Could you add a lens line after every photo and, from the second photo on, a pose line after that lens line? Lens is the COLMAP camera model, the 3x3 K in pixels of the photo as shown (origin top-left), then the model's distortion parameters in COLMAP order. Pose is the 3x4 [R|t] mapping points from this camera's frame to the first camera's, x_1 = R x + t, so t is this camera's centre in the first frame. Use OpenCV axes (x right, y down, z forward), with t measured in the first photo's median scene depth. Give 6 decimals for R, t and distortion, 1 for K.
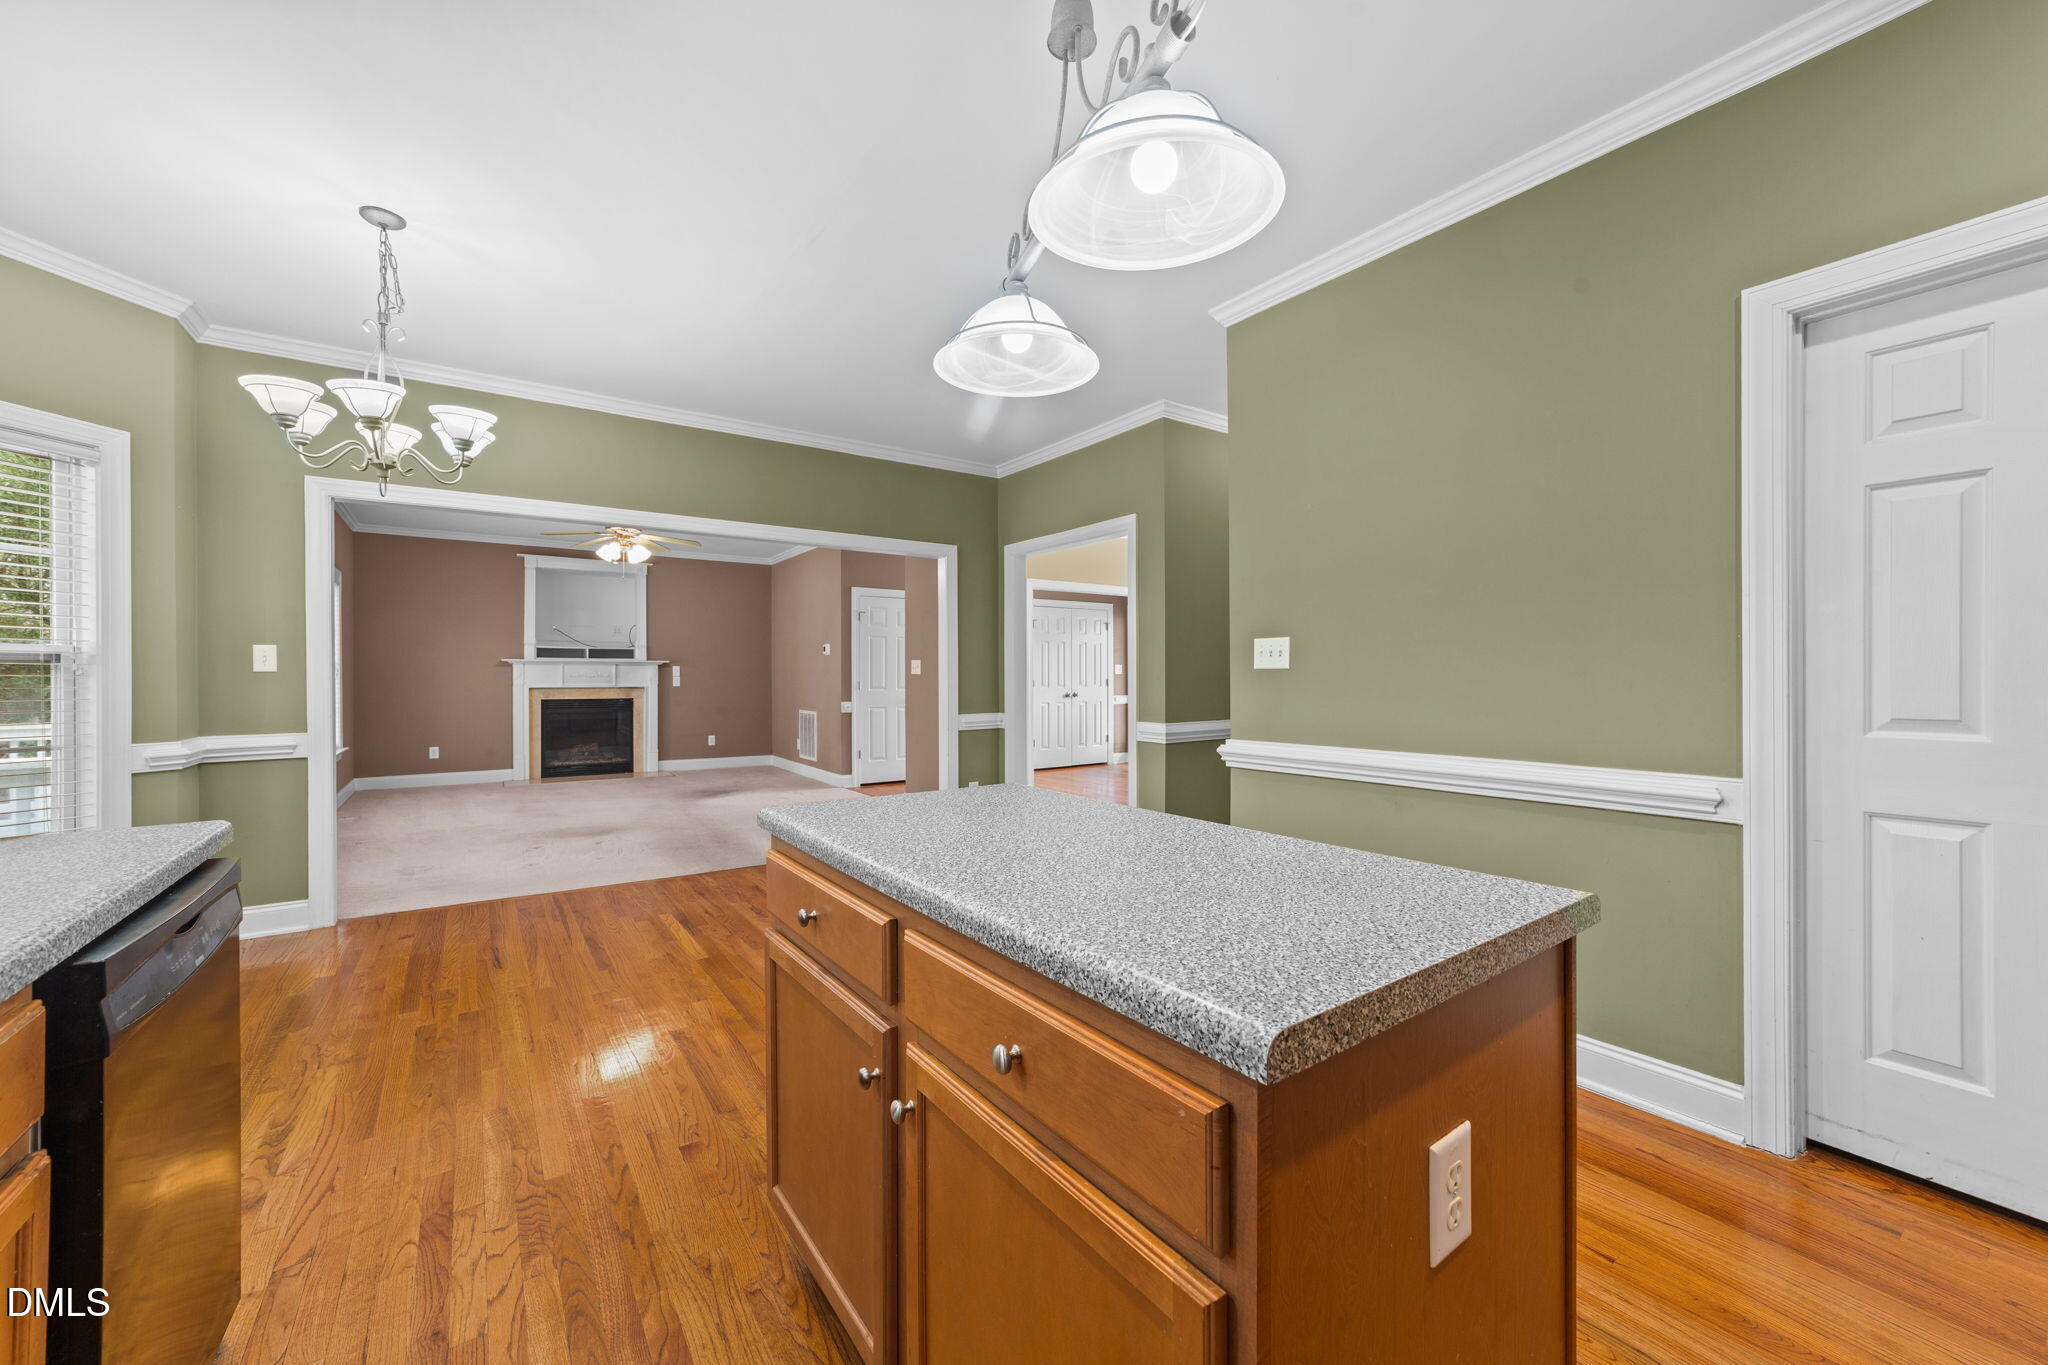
lens RADIAL K [[785.8, 0, 1024.0], [0, 785.8, 682.5], [0, 0, 1]] dist [-0.012616, -0.000007]
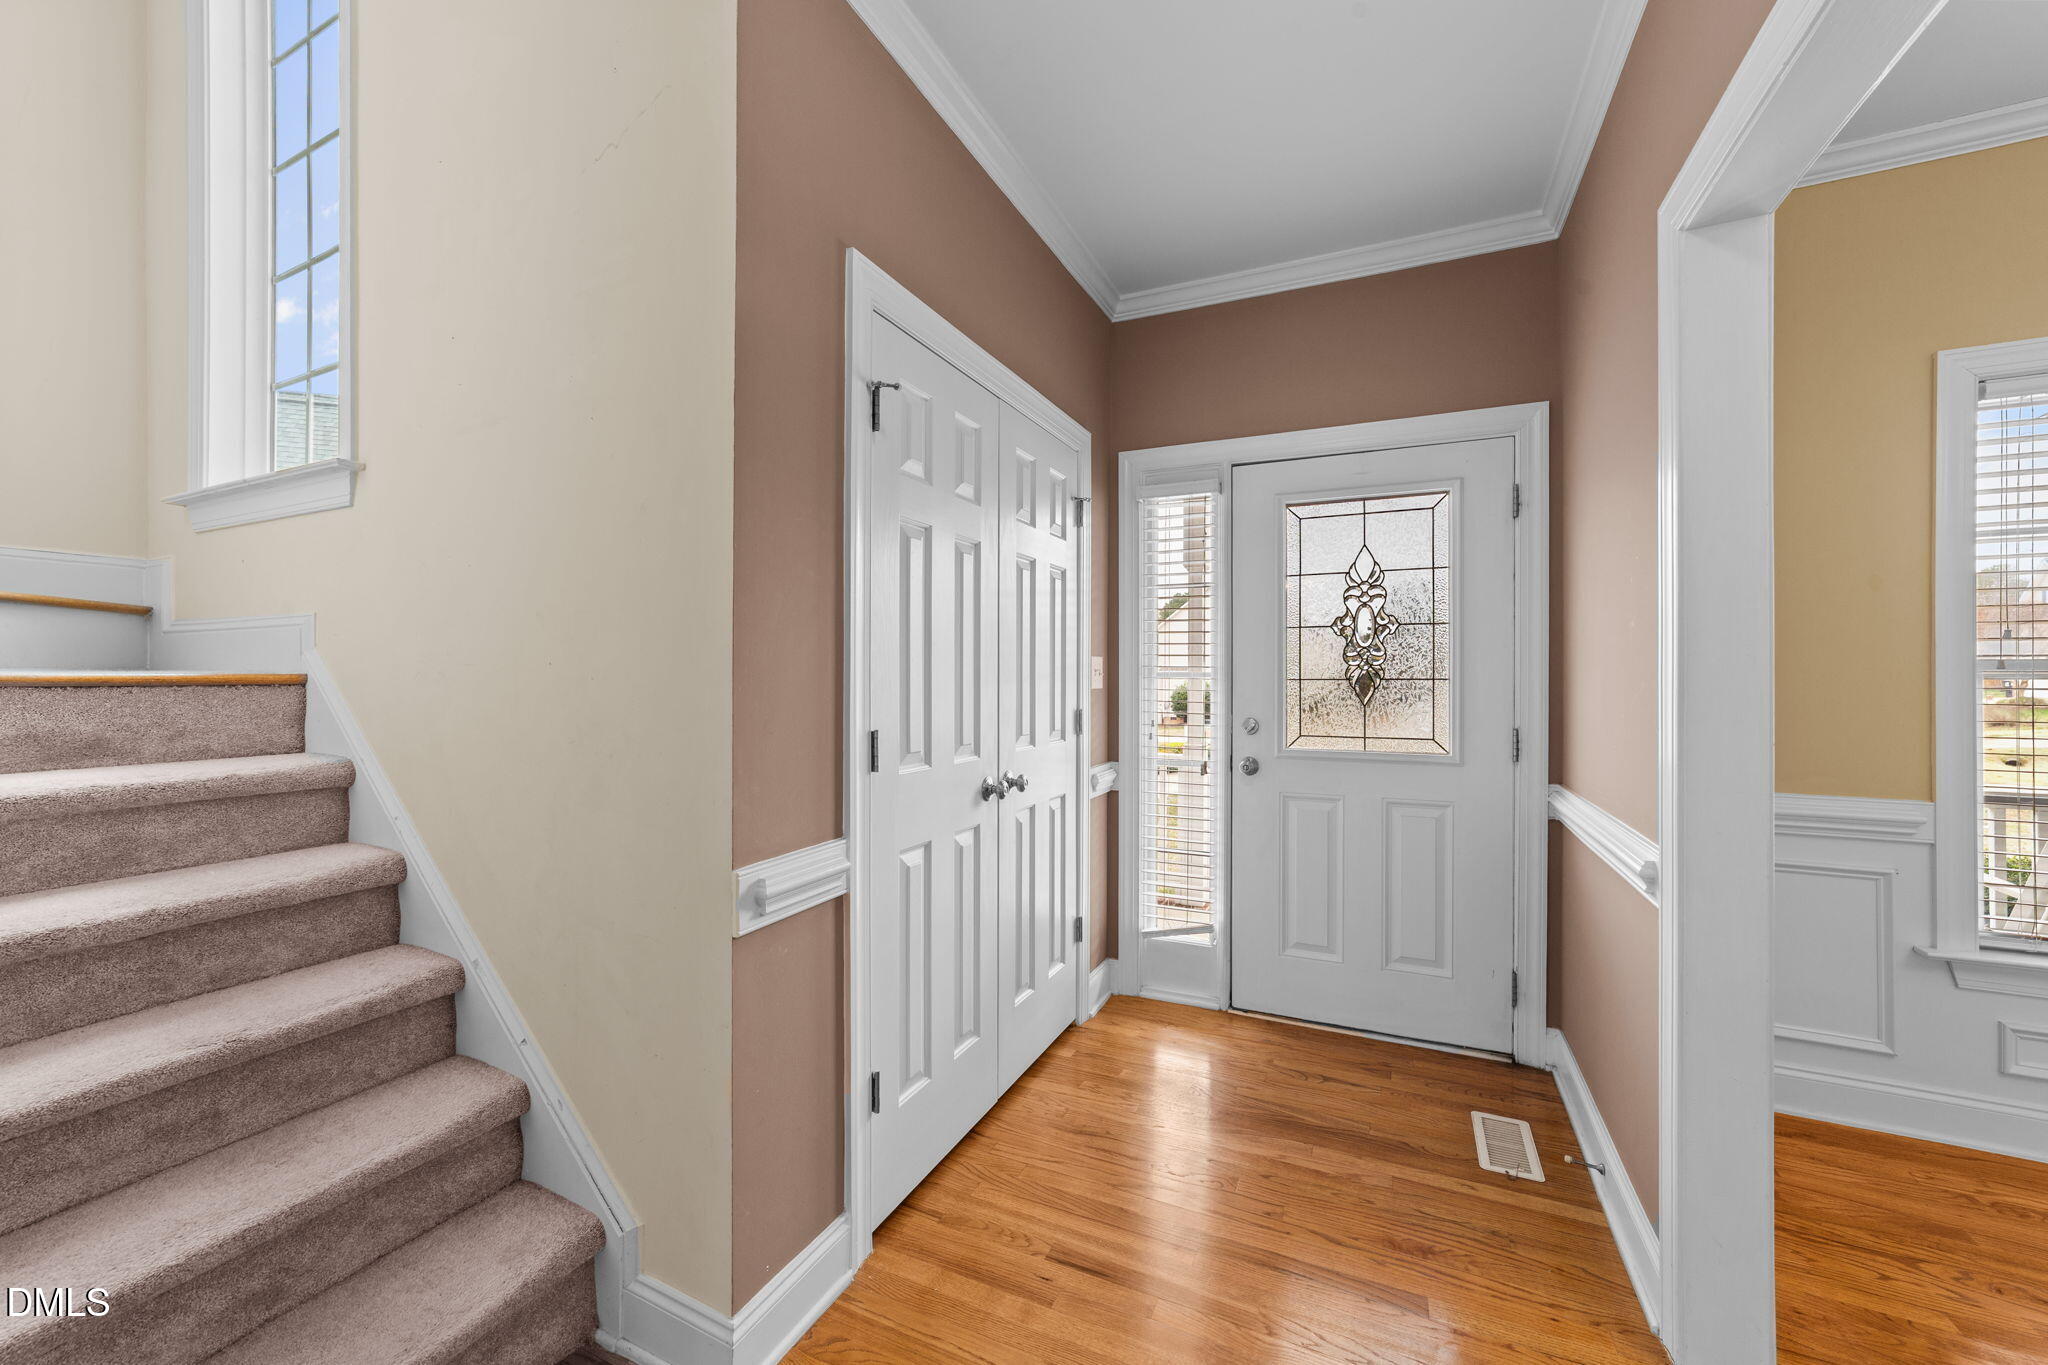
lens RADIAL K [[785.8, 0, 1024.0], [0, 785.8, 682.5], [0, 0, 1]] dist [-0.012616, -0.000007]
pose [[0.868308, 0.008145, 0.495958, -0.048068], [-0.009389, 0.999956, 0.000014, -0.014247], [-0.495936, -0.004669, 0.868347, 0.851614]]
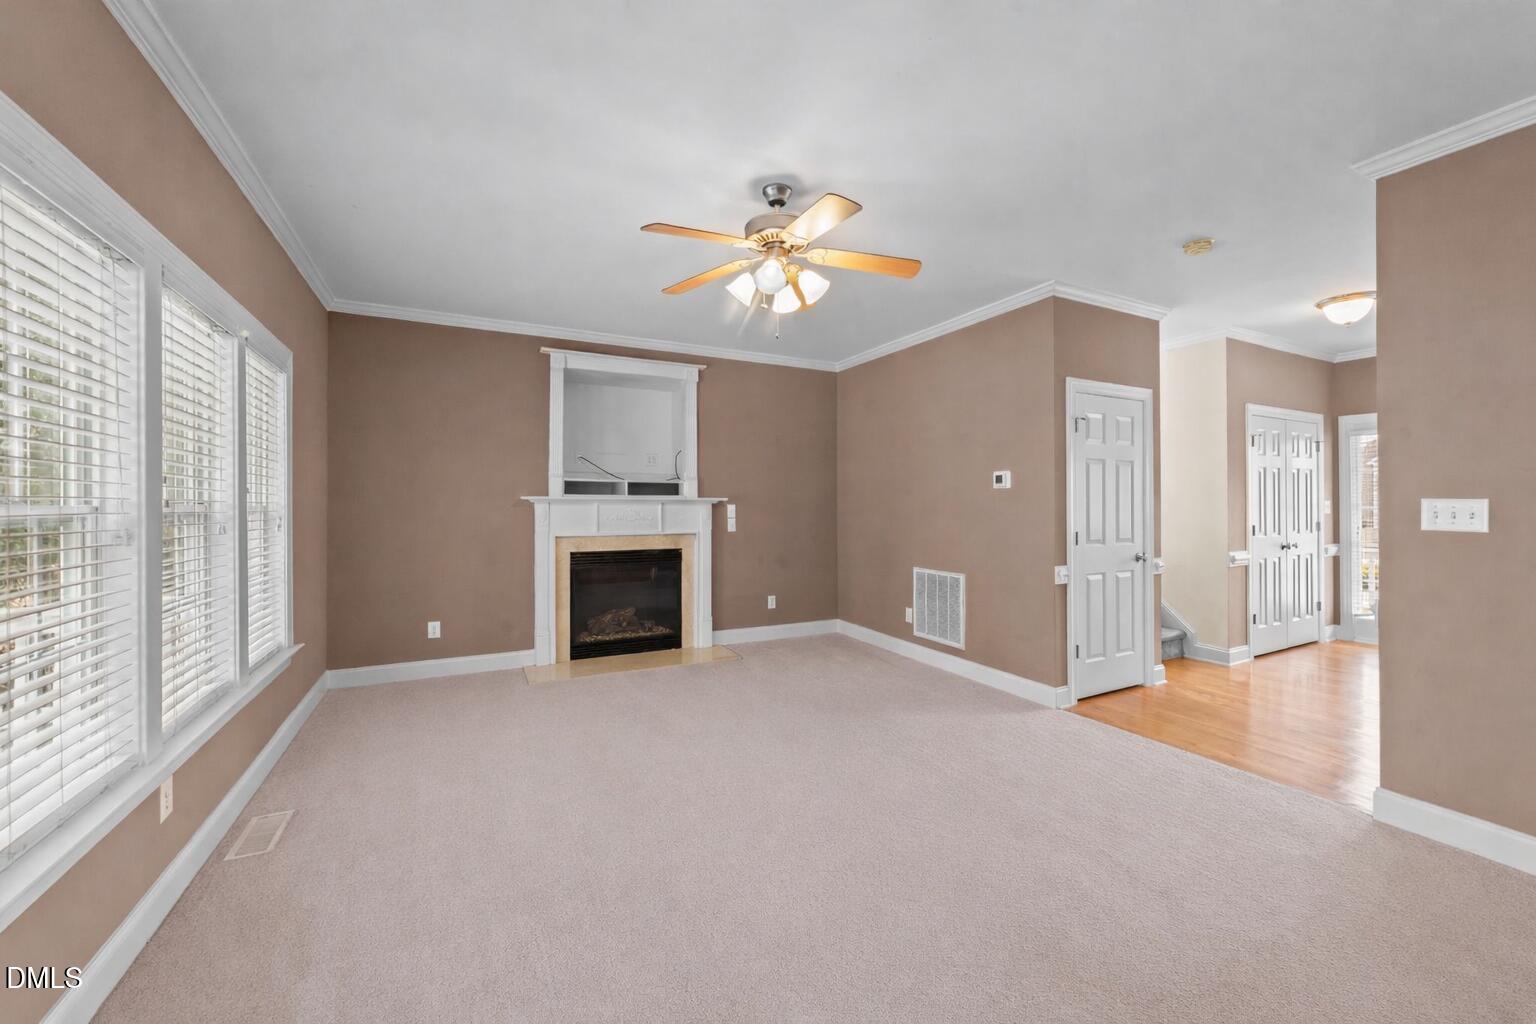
lens RADIAL K [[589.4, 0, 768.0], [0, 589.4, 512.0], [0, 0, 1]] dist [-0.012616, -0.000007]
pose [[0.990803, -0.000523, -0.135313, -0.342160], [0.001059, 0.999992, 0.003887, -0.016489], [0.135310, -0.003995, 0.990795, 0.457890]]
